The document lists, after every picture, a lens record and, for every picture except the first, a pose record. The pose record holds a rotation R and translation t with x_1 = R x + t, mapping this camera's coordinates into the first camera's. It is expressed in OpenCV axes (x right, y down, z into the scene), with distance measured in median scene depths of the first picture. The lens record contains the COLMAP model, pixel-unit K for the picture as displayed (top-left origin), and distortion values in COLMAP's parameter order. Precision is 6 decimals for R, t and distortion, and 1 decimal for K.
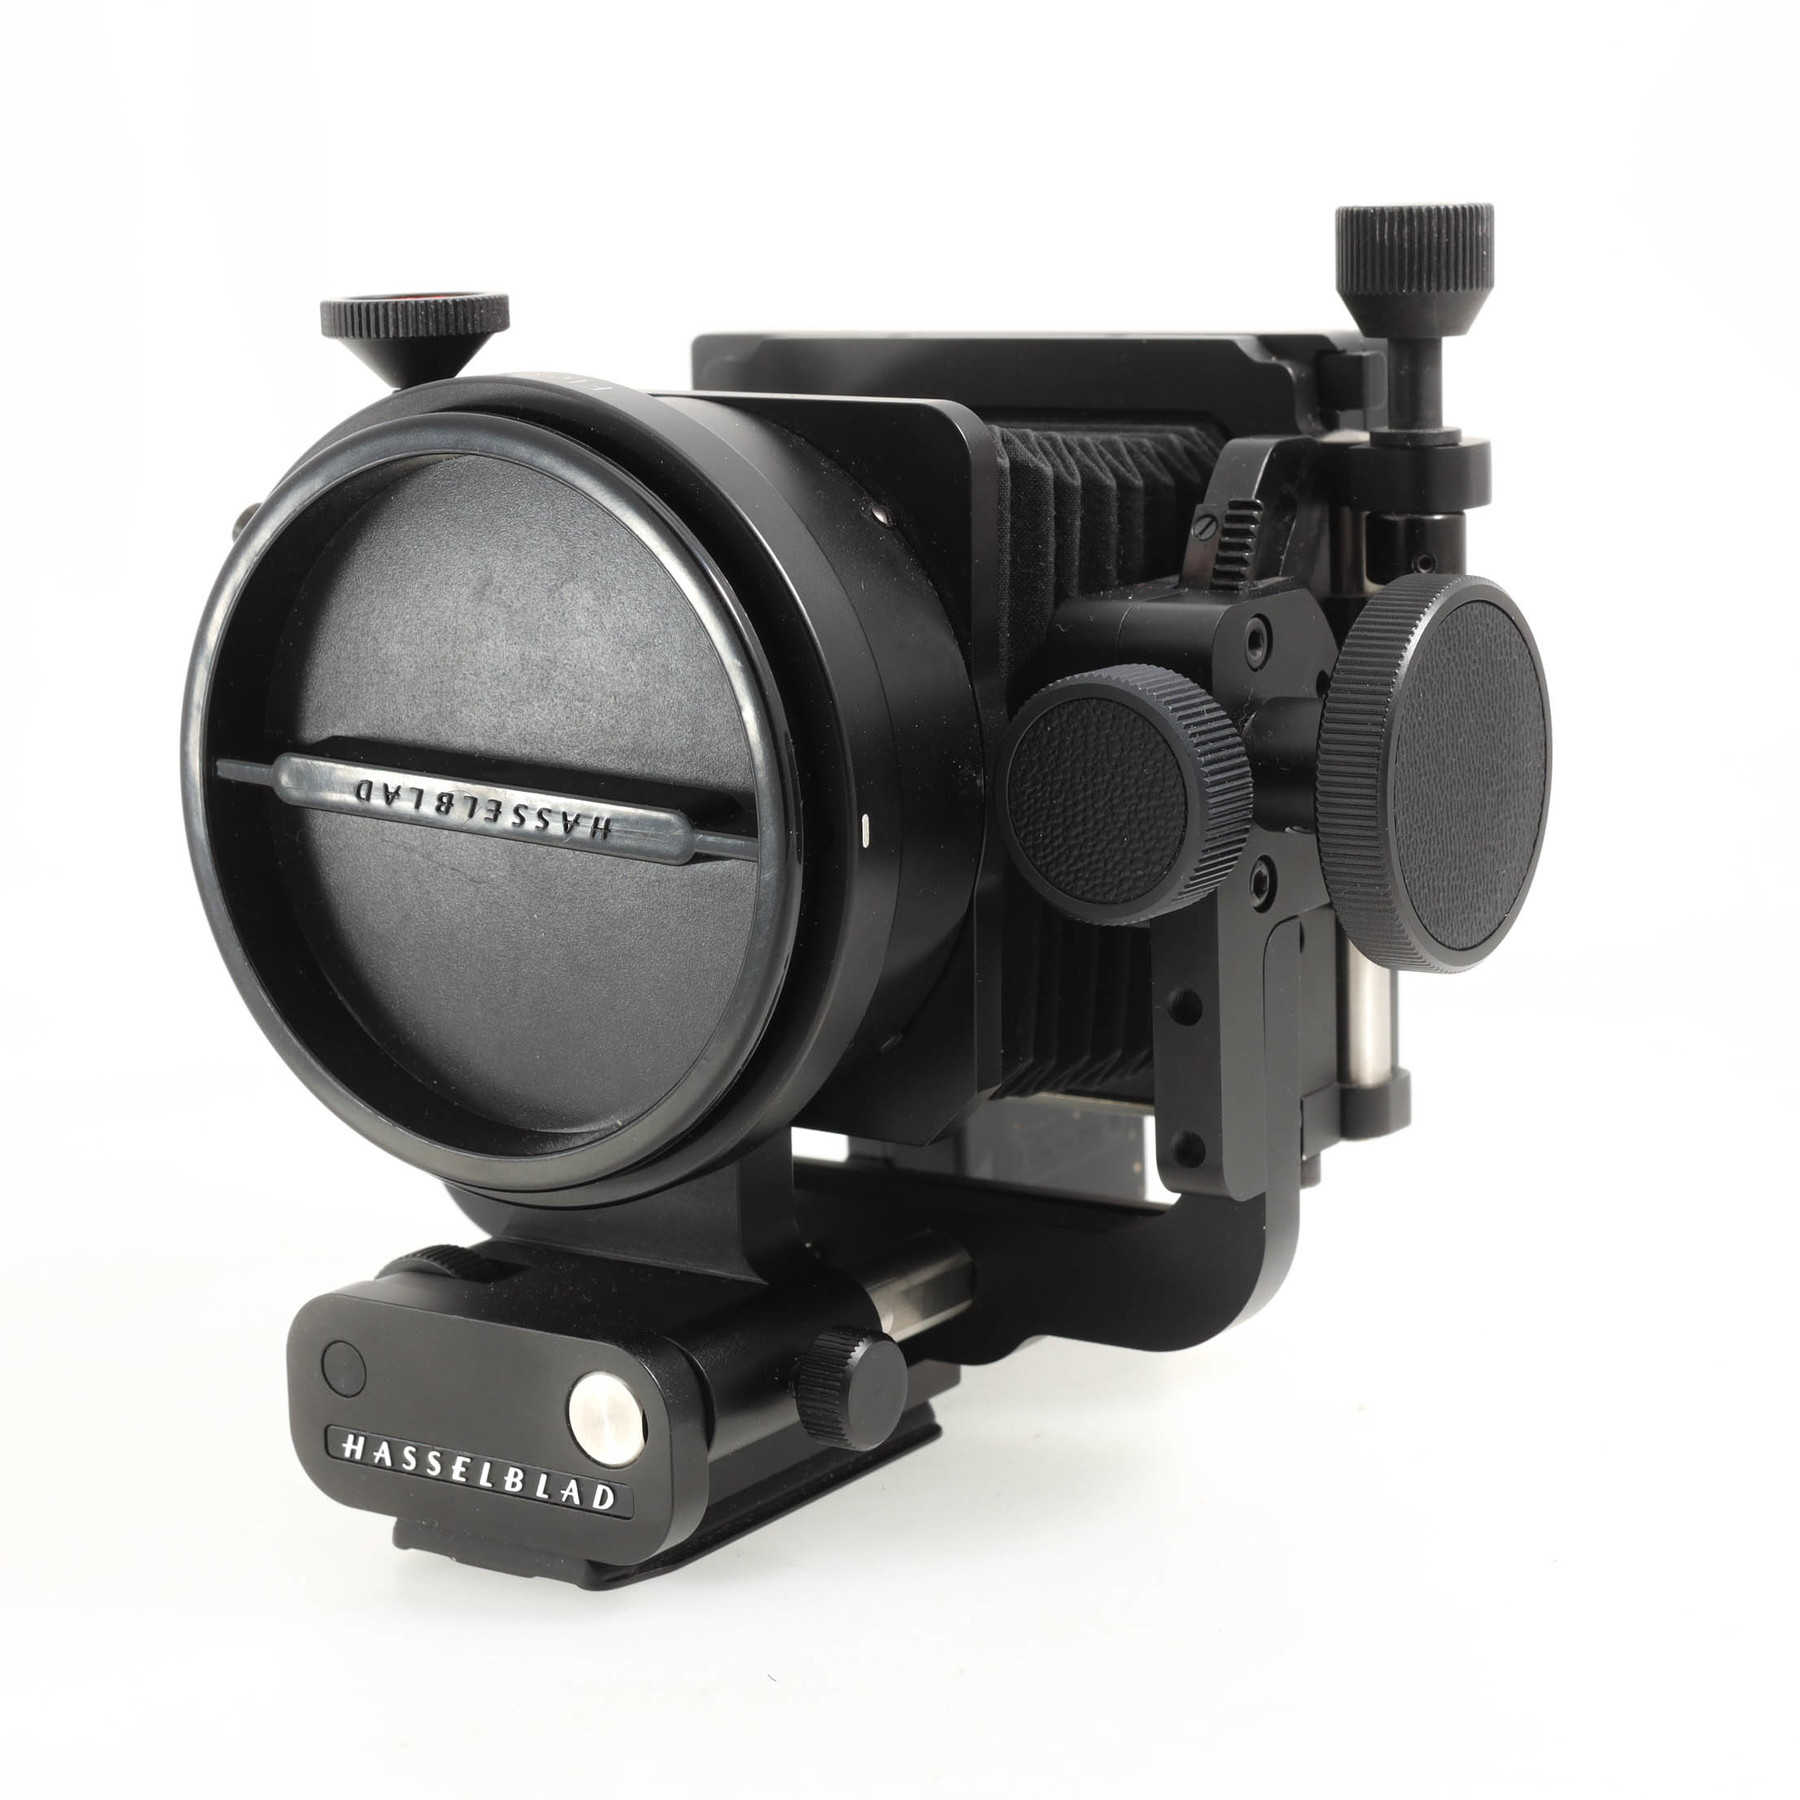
lens RADIAL K [[4142.8, 0, 898.3], [0, 4142.8, 903.0], [0, 0, 1]] dist [-0.242947, 0.000000]
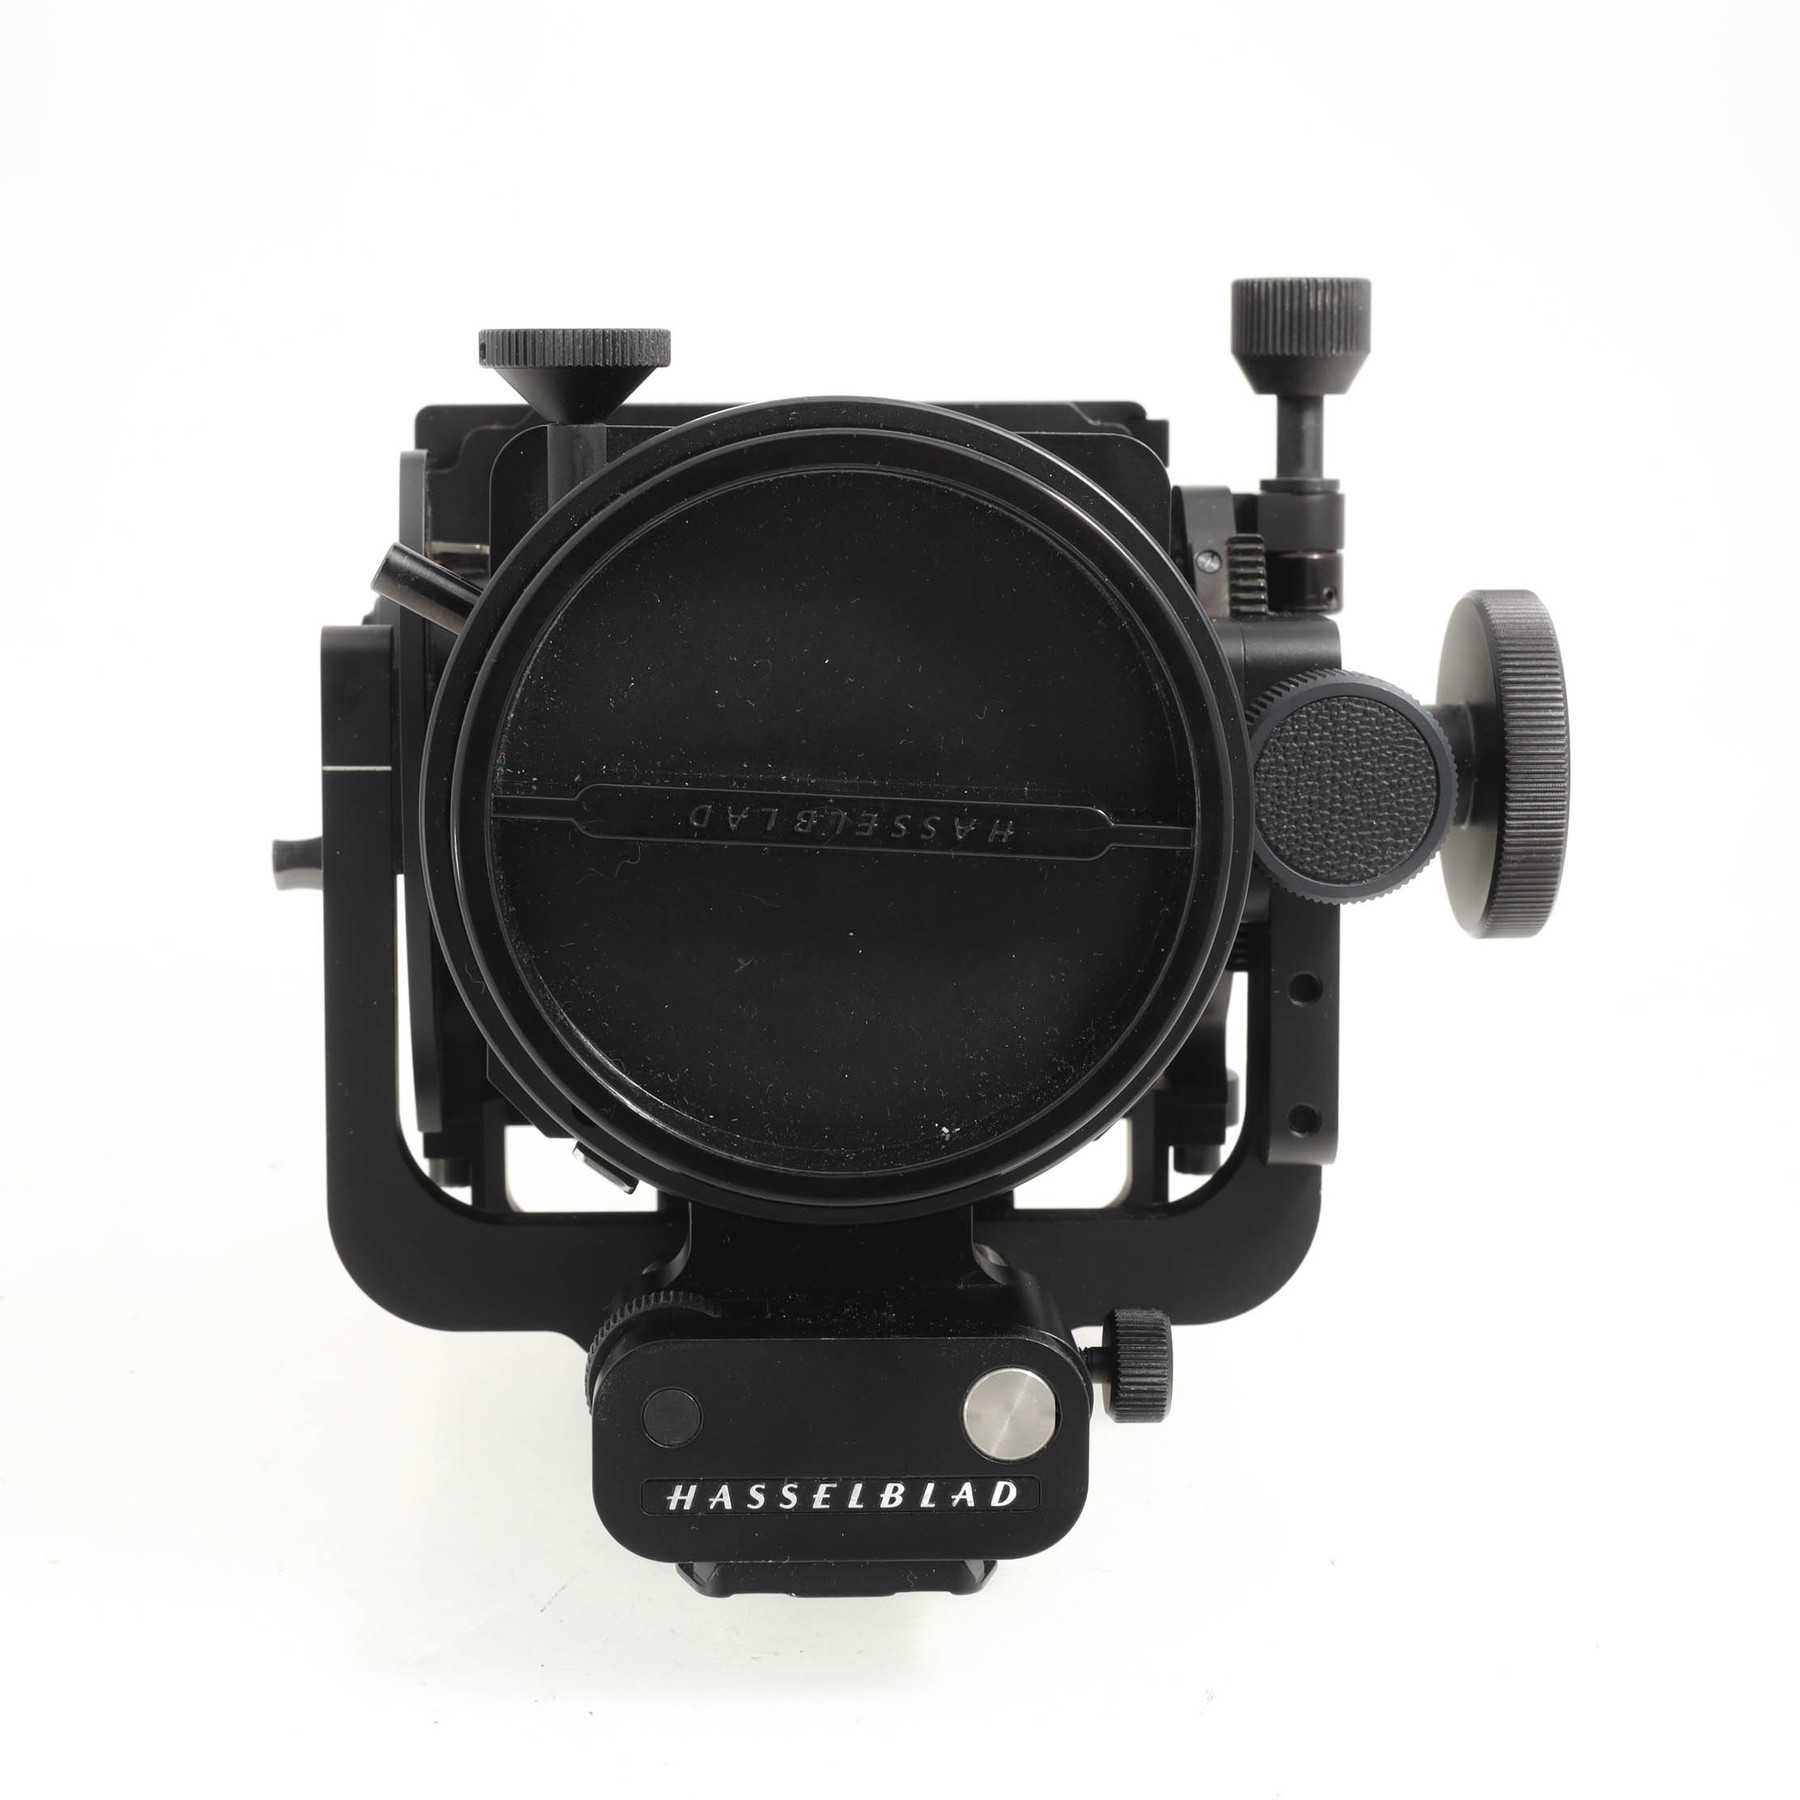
lens RADIAL K [[4142.8, 0, 908.9], [0, 4142.8, 899.0], [0, 0, 1]] dist [-0.242947, 0.000000]
pose [[0.794069, -0.047849, 0.605941, -0.672547], [0.083980, 0.995972, -0.031404, 0.026853], [-0.601998, 0.075824, 0.794889, 0.184842]]
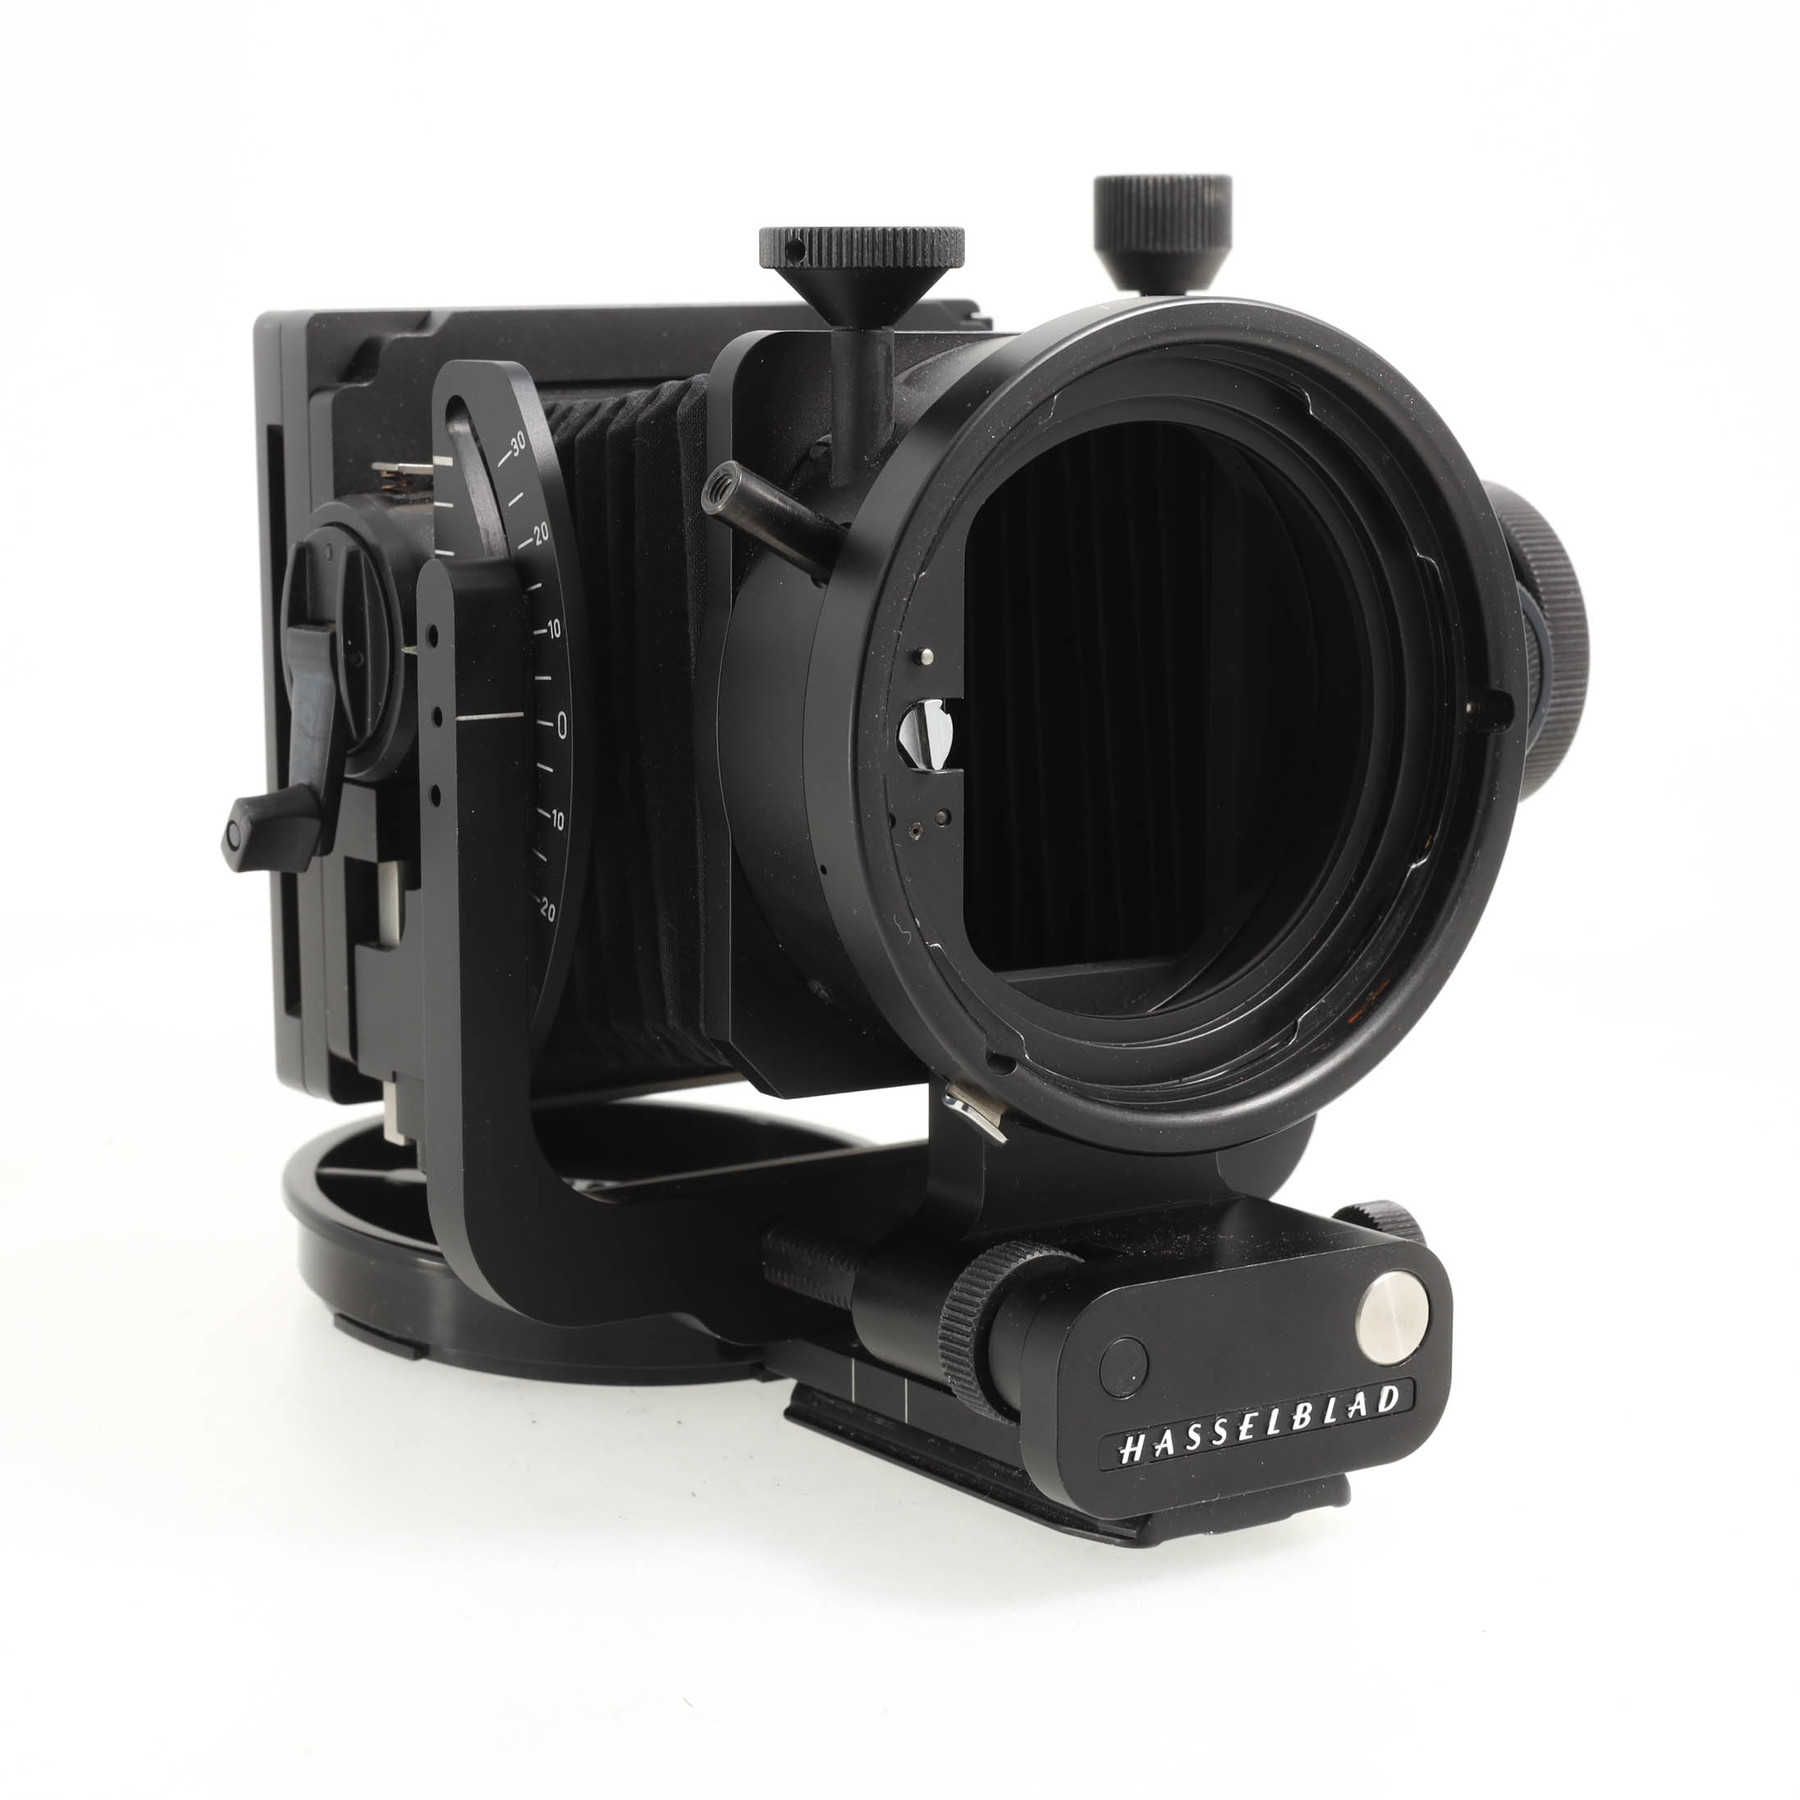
lens RADIAL K [[4142.8, 0, 895.7], [0, 4142.8, 899.3], [0, 0, 1]] dist [-0.242947, 0.000000]
pose [[0.387714, -0.115084, 0.914568, -0.993655], [0.153086, 0.986436, 0.059230, -0.053990], [-0.908979, 0.117044, 0.400073, 0.661169]]
